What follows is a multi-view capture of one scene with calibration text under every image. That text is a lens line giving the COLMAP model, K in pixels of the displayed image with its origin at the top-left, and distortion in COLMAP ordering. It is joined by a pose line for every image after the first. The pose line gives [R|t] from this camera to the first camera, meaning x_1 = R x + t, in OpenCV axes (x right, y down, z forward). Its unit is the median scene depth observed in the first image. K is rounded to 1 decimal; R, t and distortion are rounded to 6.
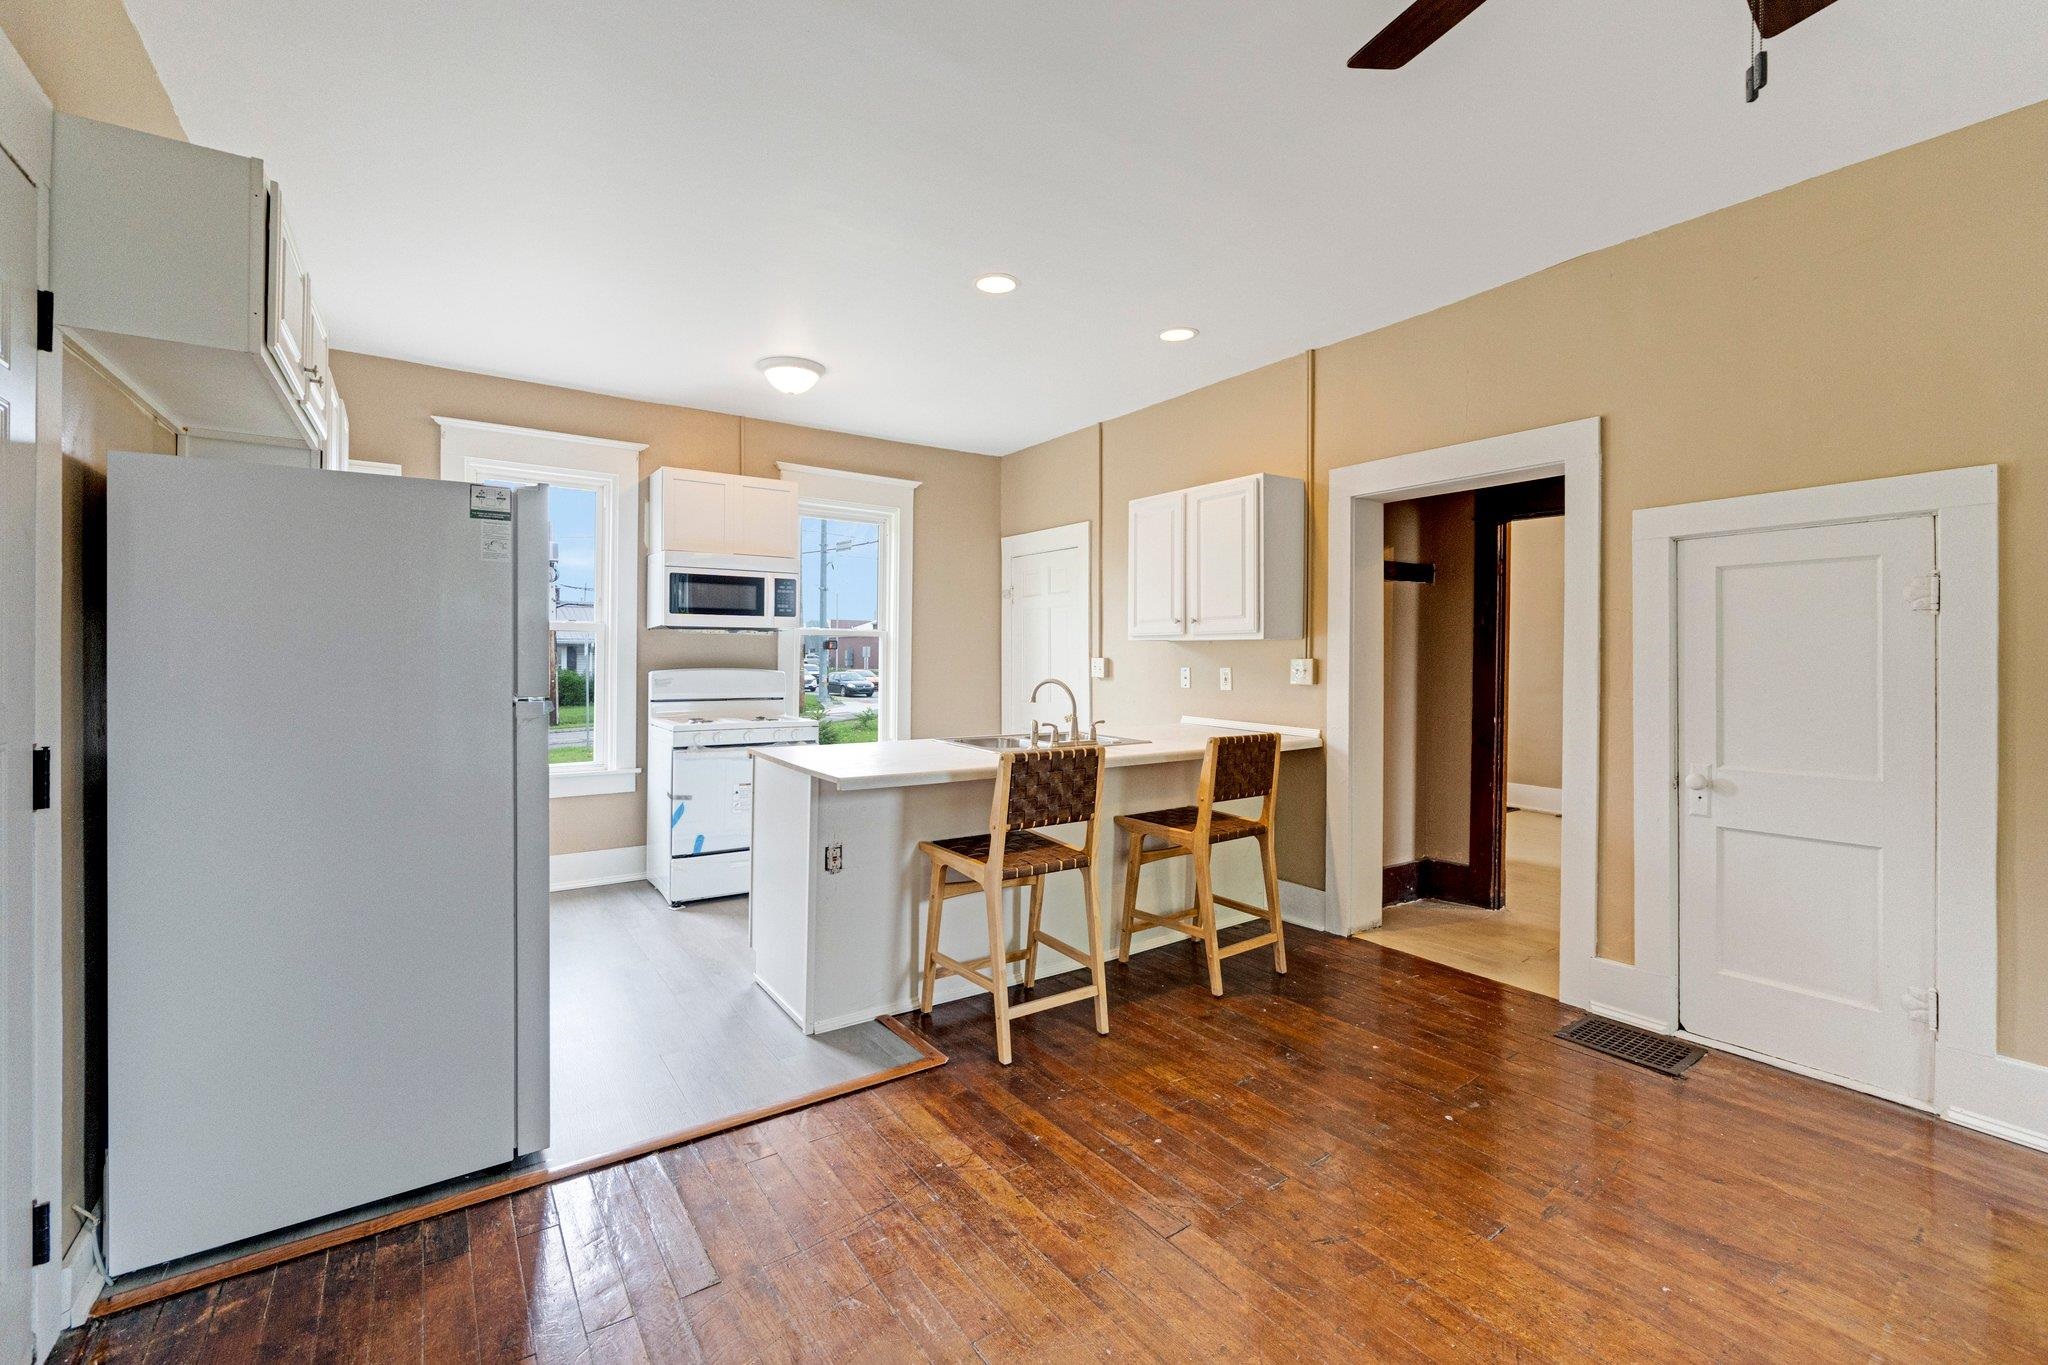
lens RADIAL K [[859.3, 0, 1025.1], [0, 859.3, 653.9], [0, 0, 1]] dist [-0.003601, -0.000387]
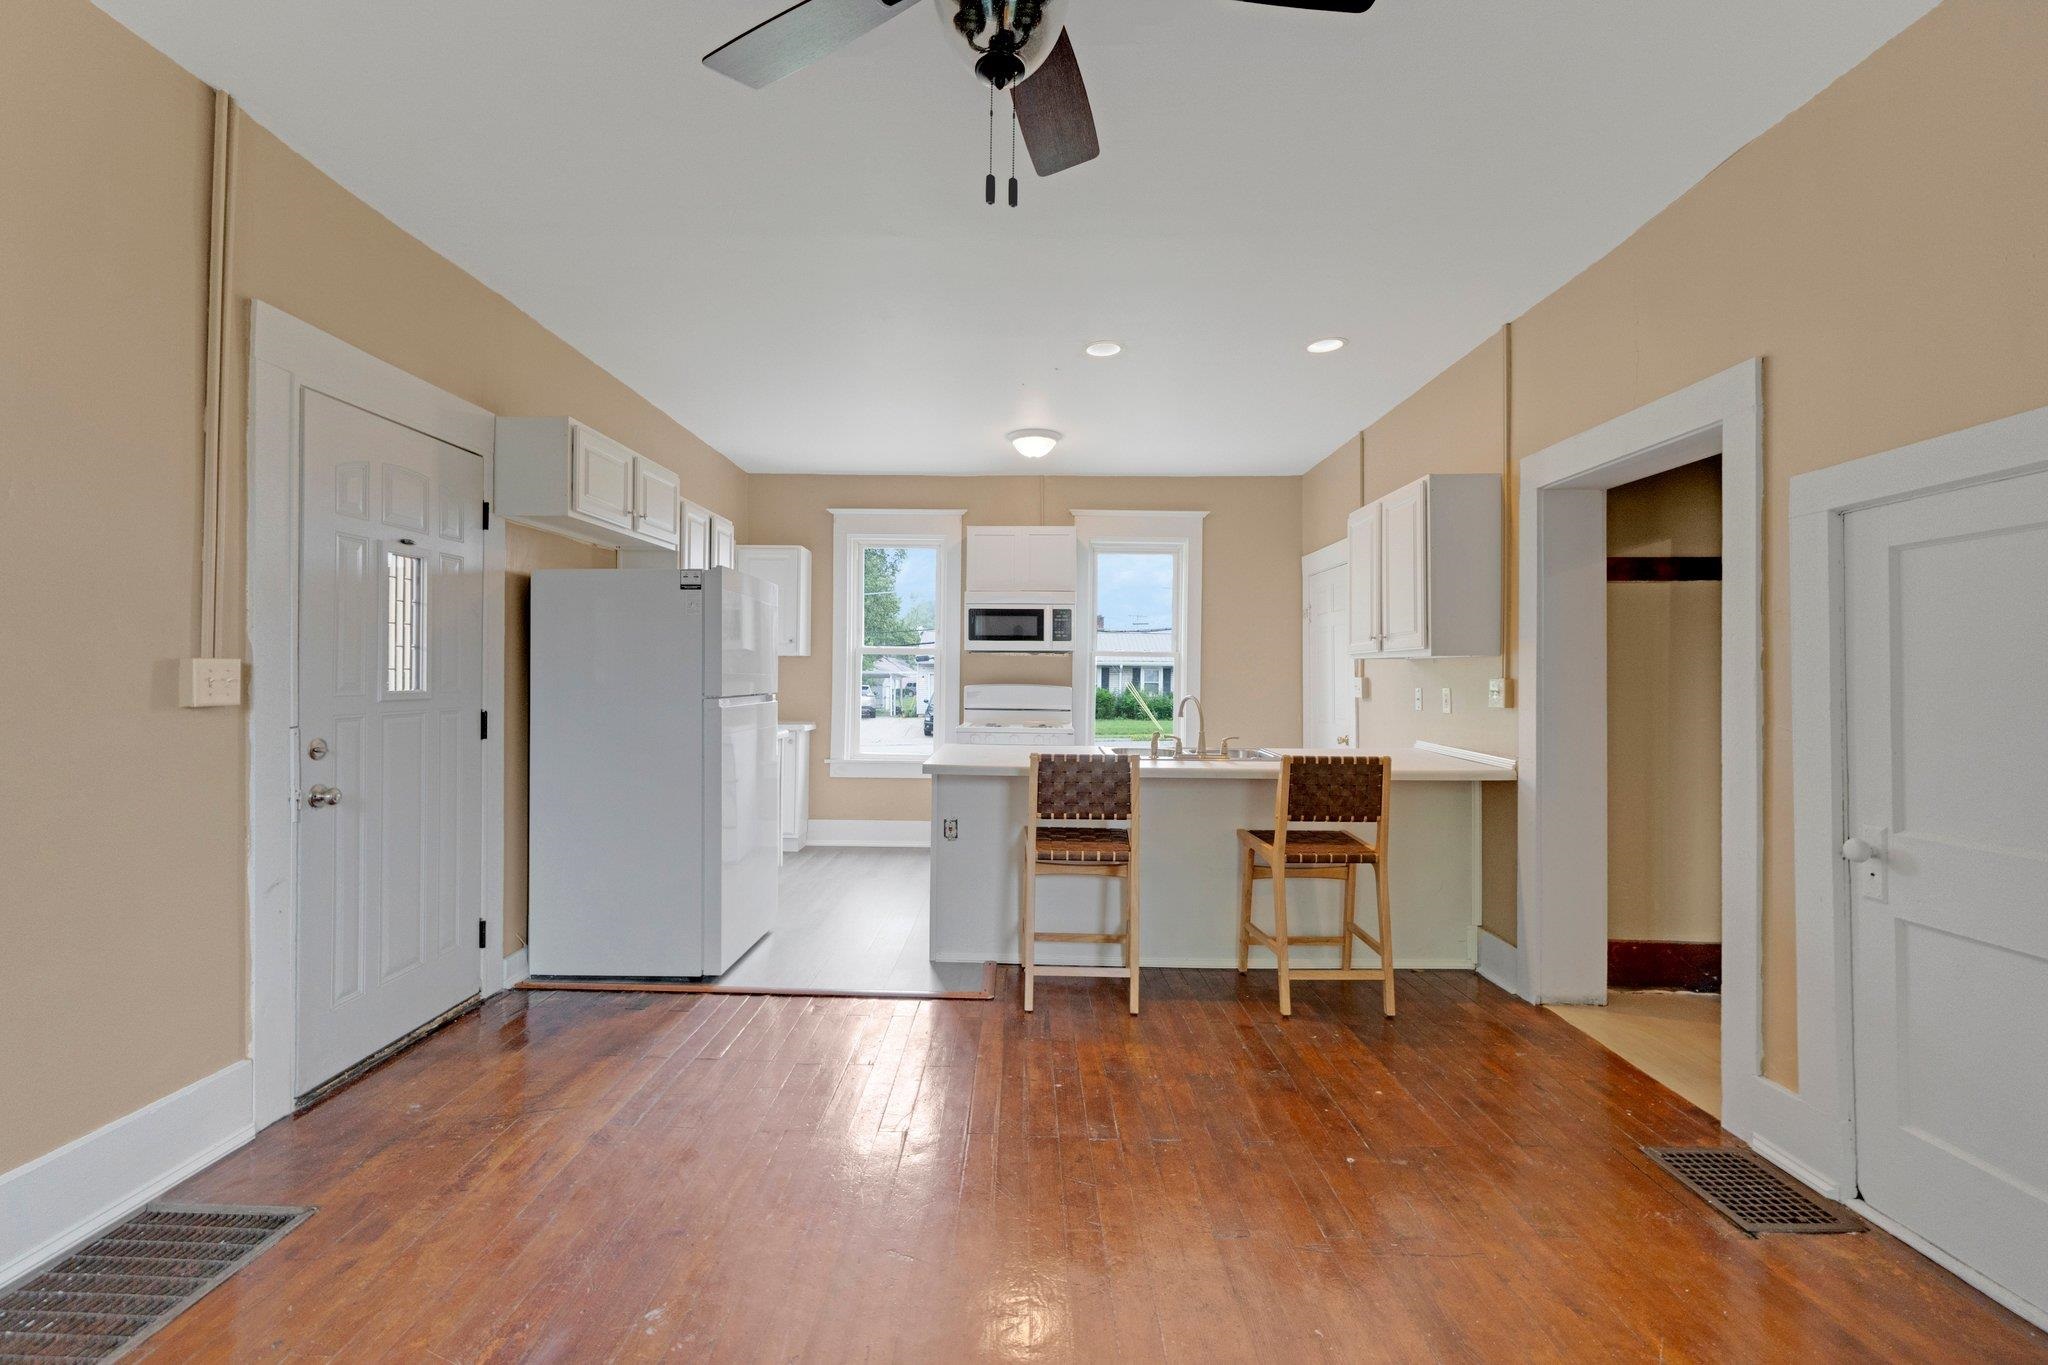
lens RADIAL K [[852.1, 0, 1020.1], [0, 852.1, 673.9], [0, 0, 1]] dist [-0.003465, 0.000133]
pose [[0.811408, 0.002288, -0.584475, 0.550492], [-0.003292, 0.999994, -0.000656, 0.004311], [0.584471, 0.002456, 0.811411, 0.017606]]
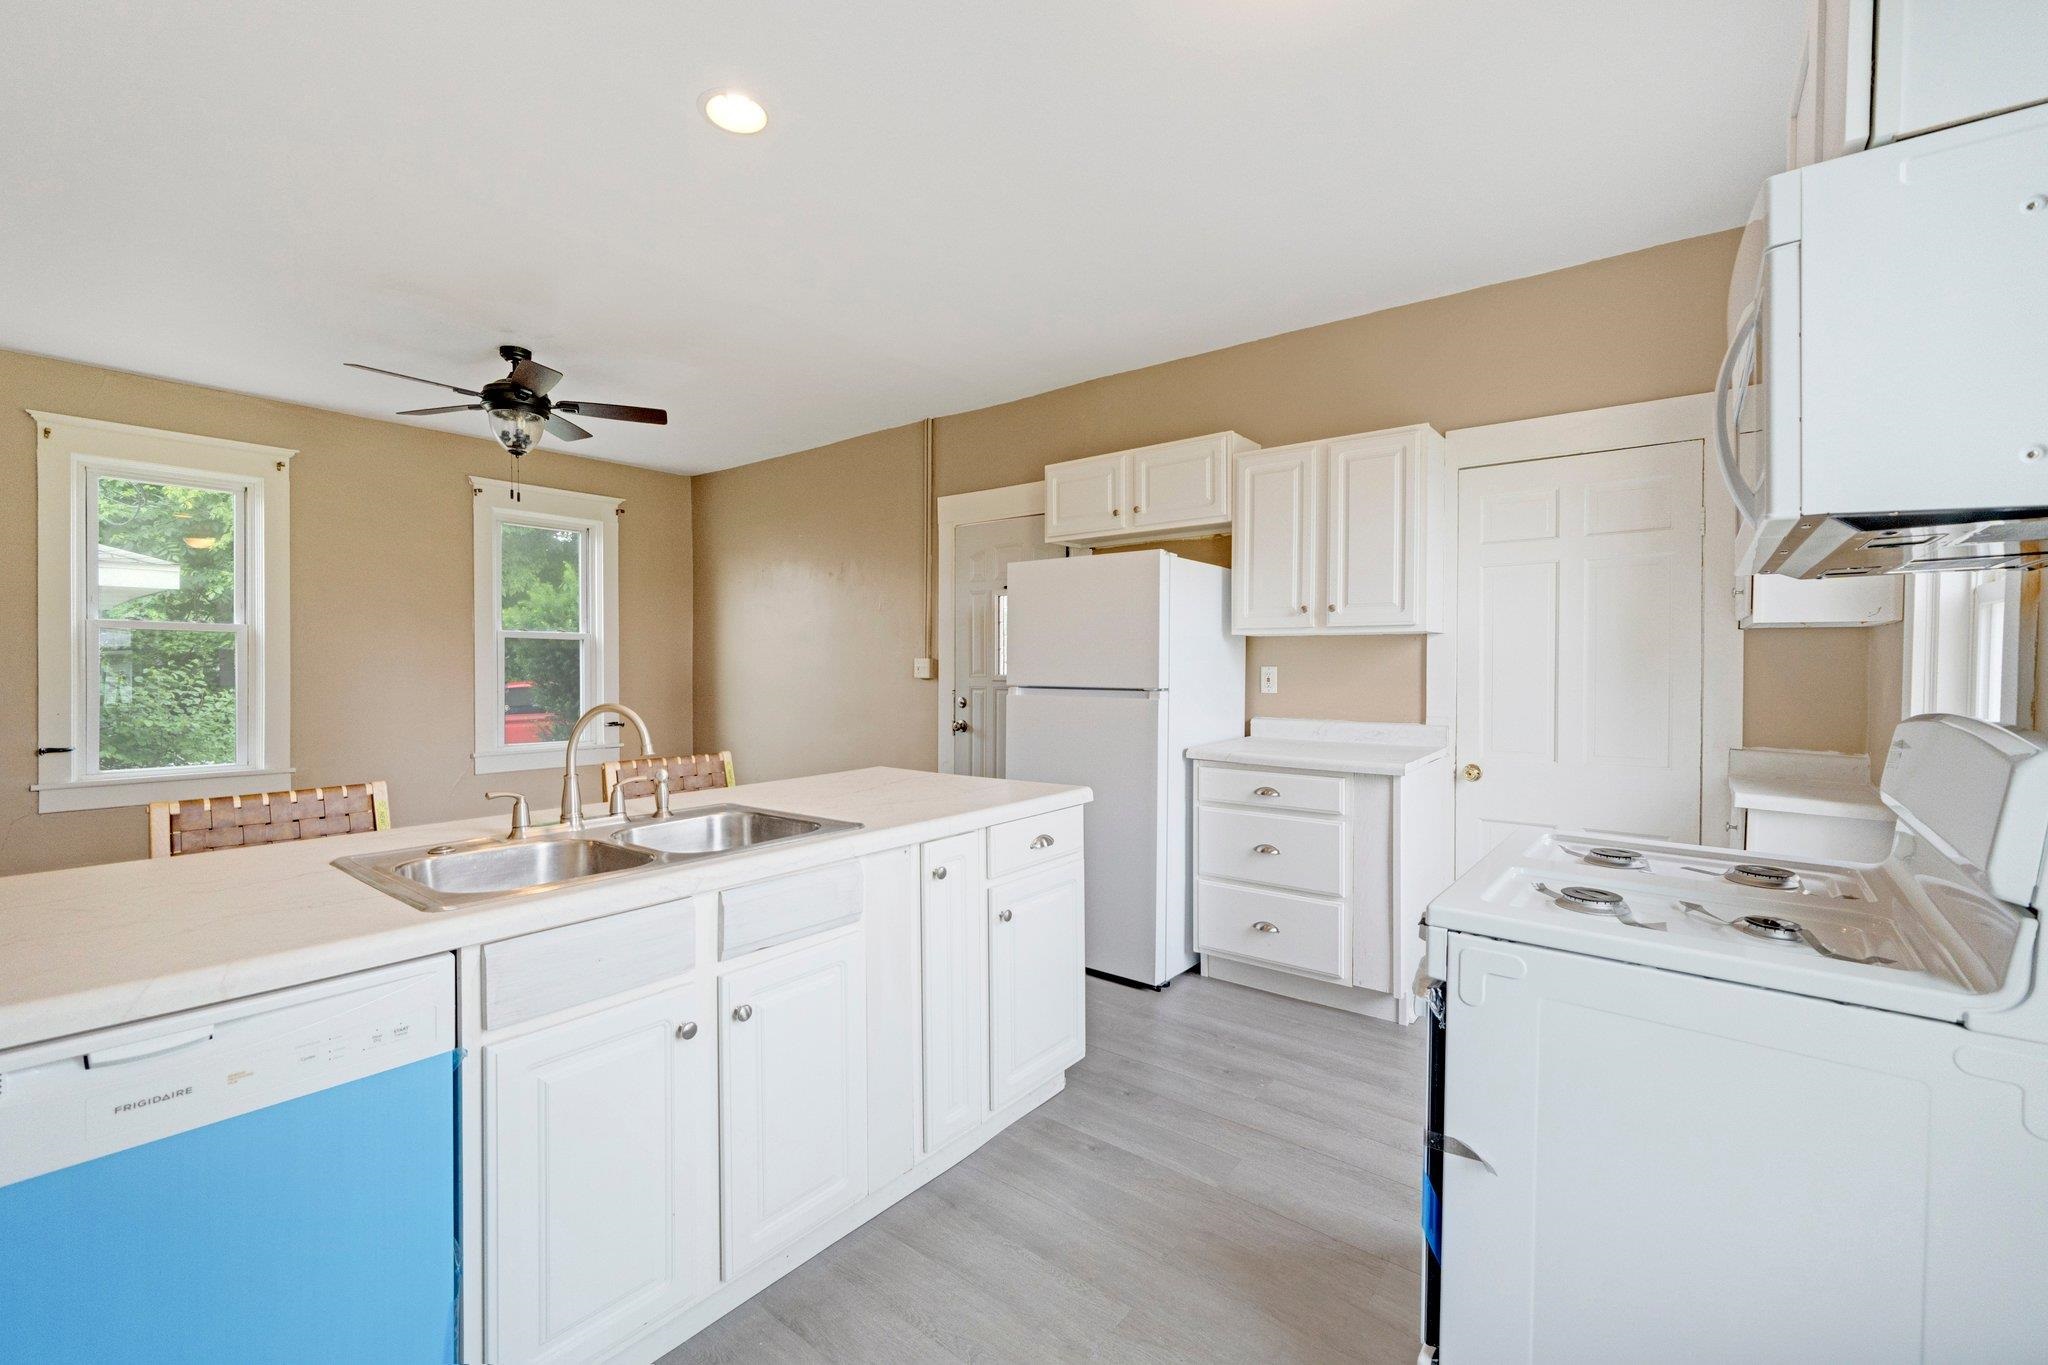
lens RADIAL K [[858.4, 0, 1029.1], [0, 858.4, 663.1], [0, 0, 1]] dist [0.001402, 0.000628]
pose [[-0.958463, -0.009868, -0.285047, -0.072035], [-0.007945, 0.999937, -0.007902, 0.014072], [0.285107, -0.005309, -0.958481, 1.754530]]
